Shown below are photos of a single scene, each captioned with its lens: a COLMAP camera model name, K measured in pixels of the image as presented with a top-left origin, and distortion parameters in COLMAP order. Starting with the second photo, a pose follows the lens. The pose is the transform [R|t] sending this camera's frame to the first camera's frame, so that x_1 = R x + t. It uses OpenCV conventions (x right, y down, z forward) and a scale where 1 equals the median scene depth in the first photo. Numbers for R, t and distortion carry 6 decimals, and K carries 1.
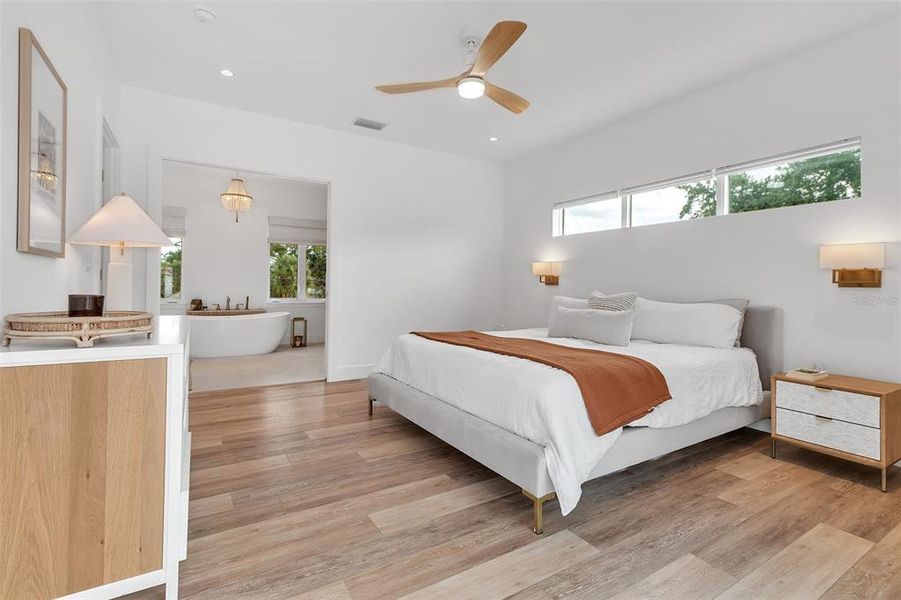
lens RADIAL K [[409.6, 0, 455.1], [0, 409.6, 285.8], [0, 0, 1]] dist [-0.001314, 0.000071]
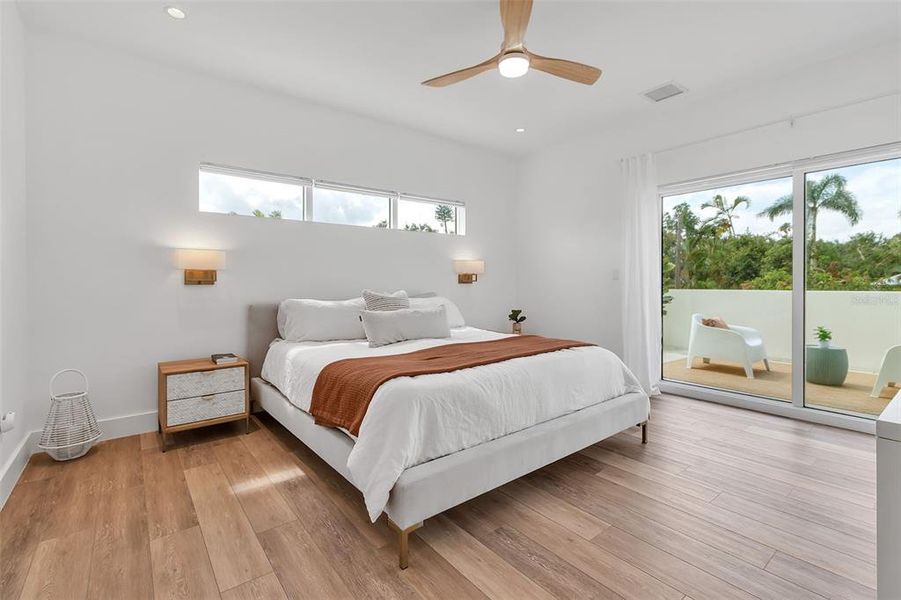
lens RADIAL K [[415.0, 0, 450.2], [0, 415.0, 280.3], [0, 0, 1]] dist [-0.019741, 0.000017]
pose [[-0.093578, 0.000765, 0.995612, -0.539768], [0.009381, 0.999956, 0.000113, -0.007025], [-0.995568, 0.009350, -0.093581, 0.790329]]
